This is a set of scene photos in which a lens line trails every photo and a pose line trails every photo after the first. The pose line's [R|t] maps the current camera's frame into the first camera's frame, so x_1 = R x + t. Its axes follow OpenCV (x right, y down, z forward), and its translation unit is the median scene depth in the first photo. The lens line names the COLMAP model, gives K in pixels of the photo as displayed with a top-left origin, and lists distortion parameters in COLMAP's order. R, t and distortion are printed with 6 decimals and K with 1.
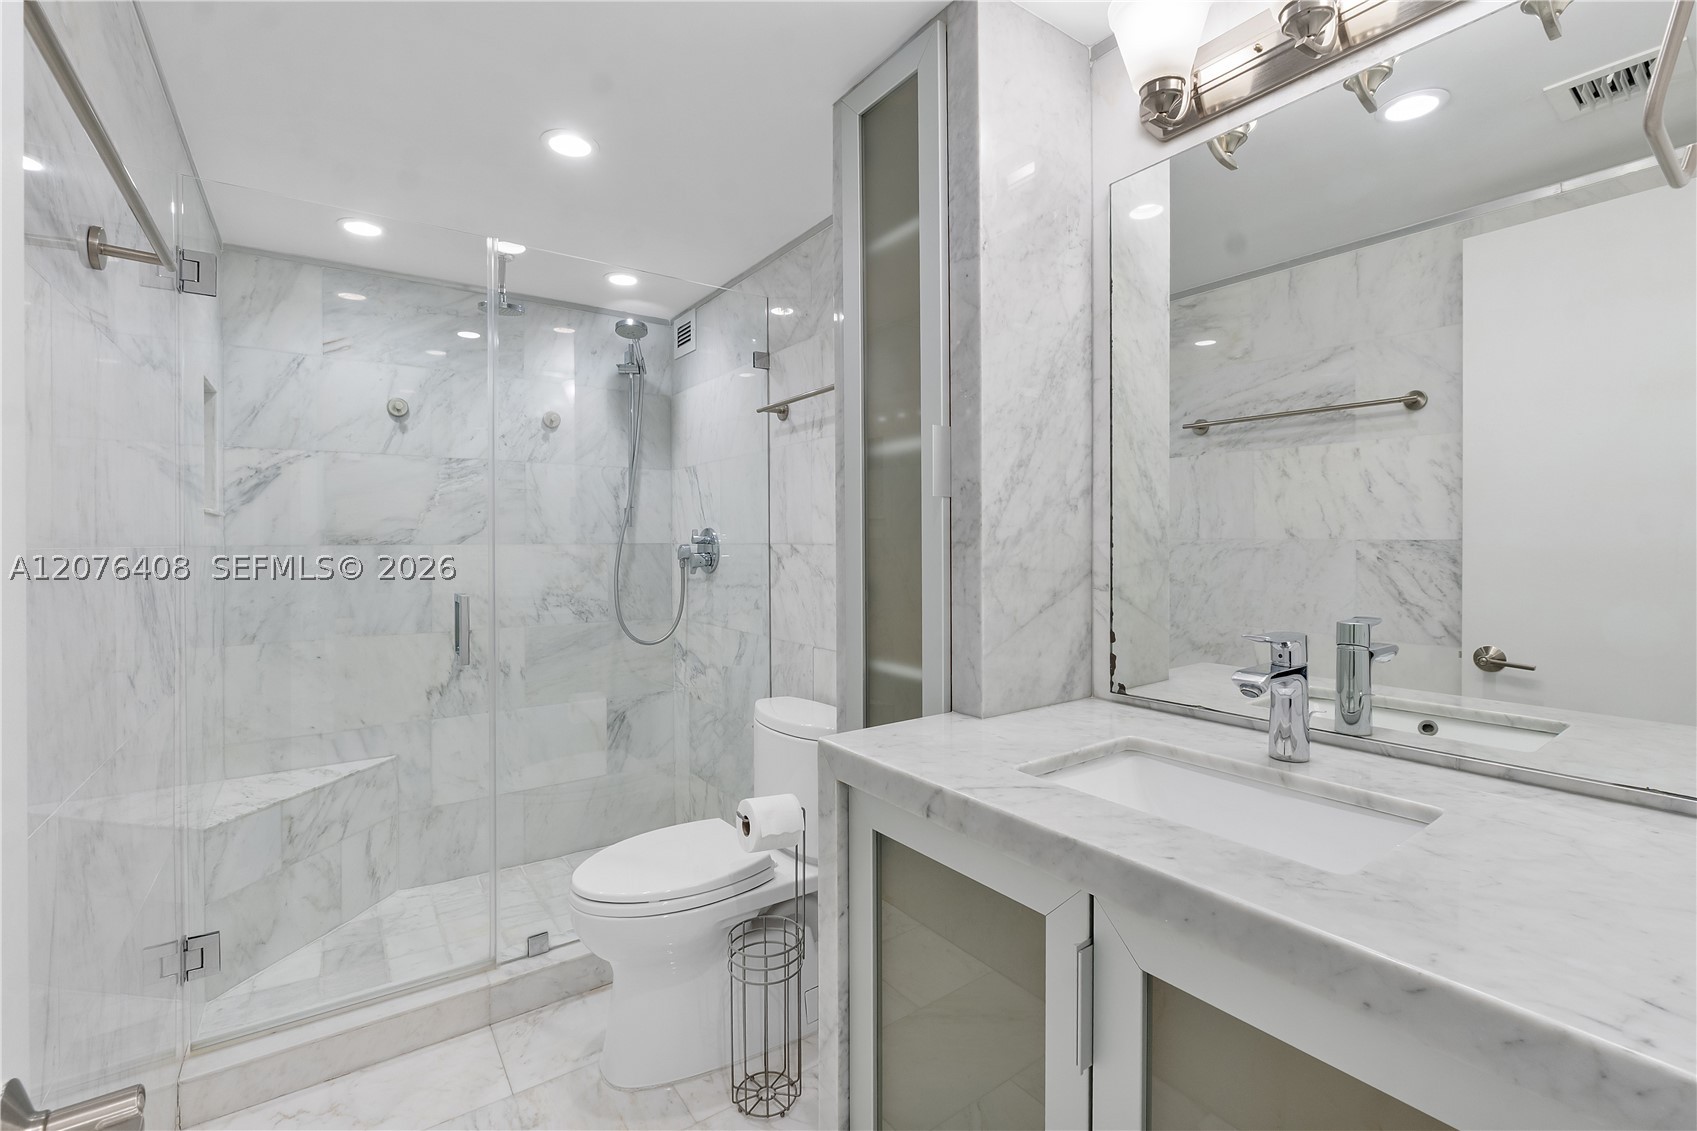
lens RADIAL K [[719.1, 0, 838.4], [0, 719.1, 553.2], [0, 0, 1]] dist [-0.009209, -0.000454]
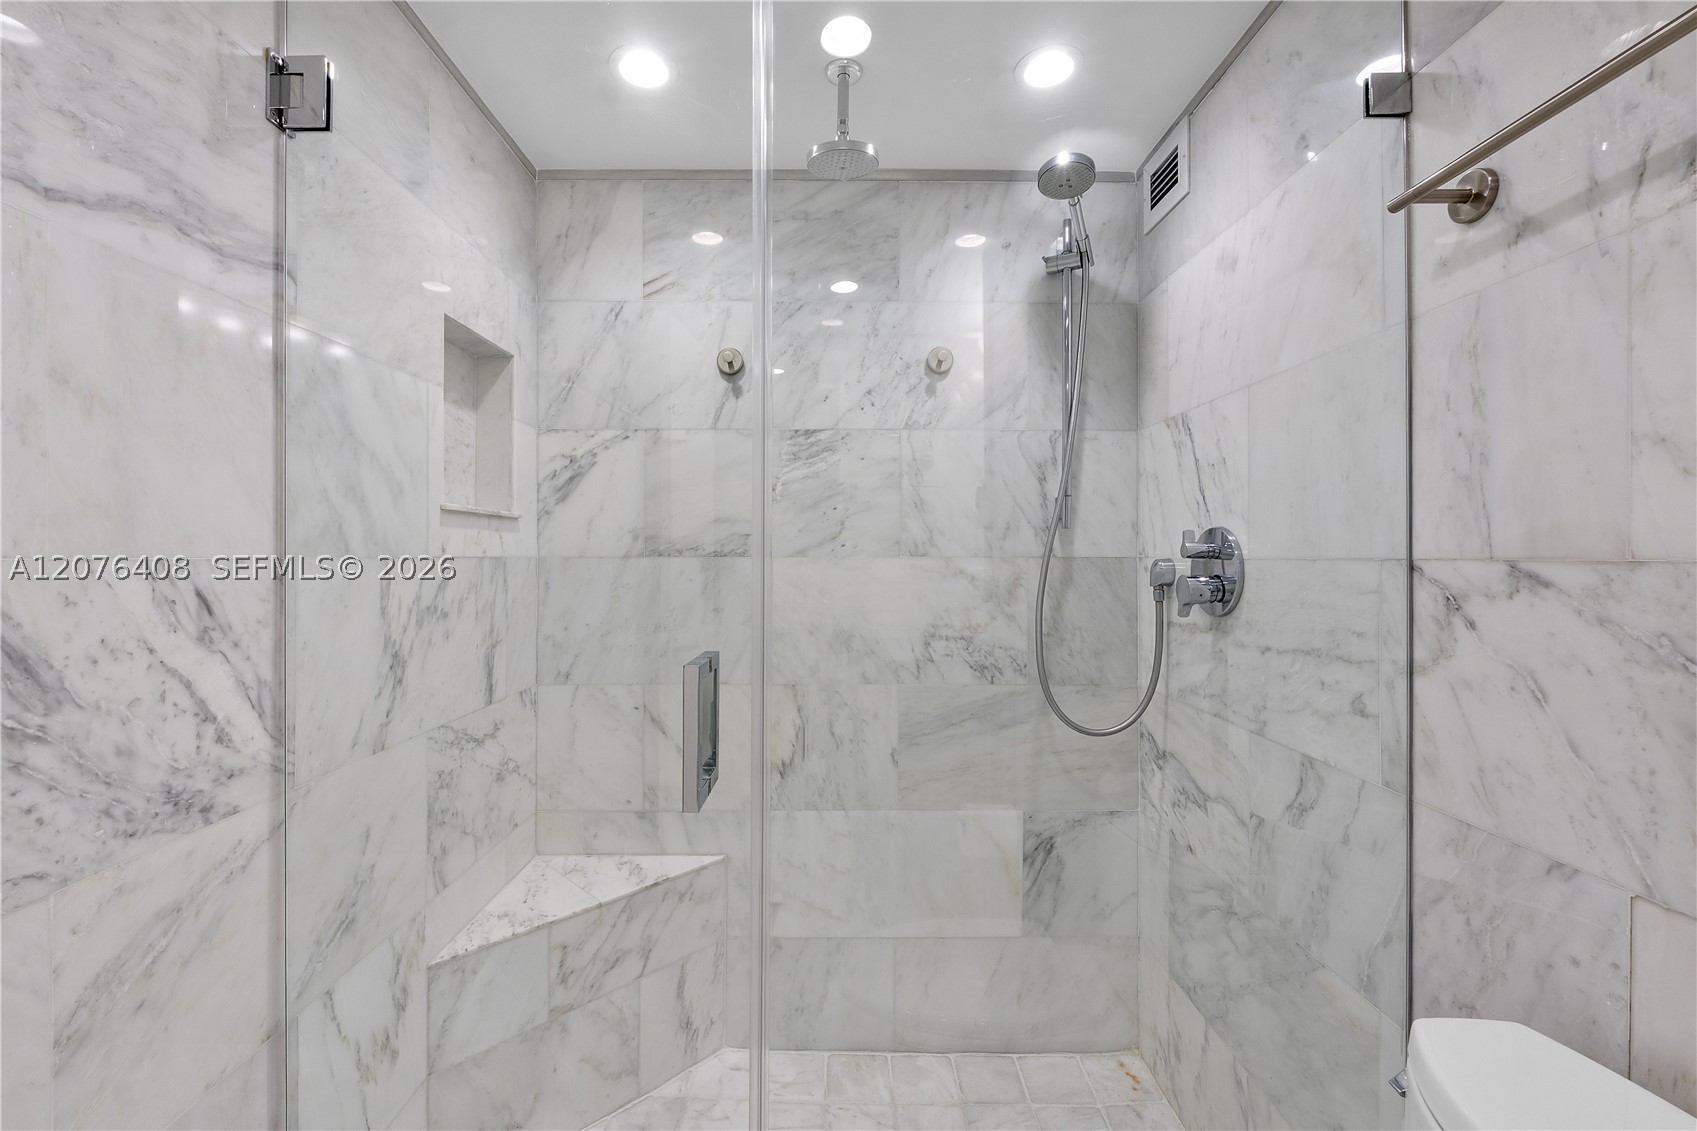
lens RADIAL K [[719.1, 0, 838.4], [0, 719.1, 553.2], [0, 0, 1]] dist [-0.009209, -0.000454]
pose [[0.821917, 0.002623, -0.569601, -0.117155], [-0.013030, 0.999814, -0.014198, -0.006356], [0.569458, 0.019091, 0.821799, 0.451901]]
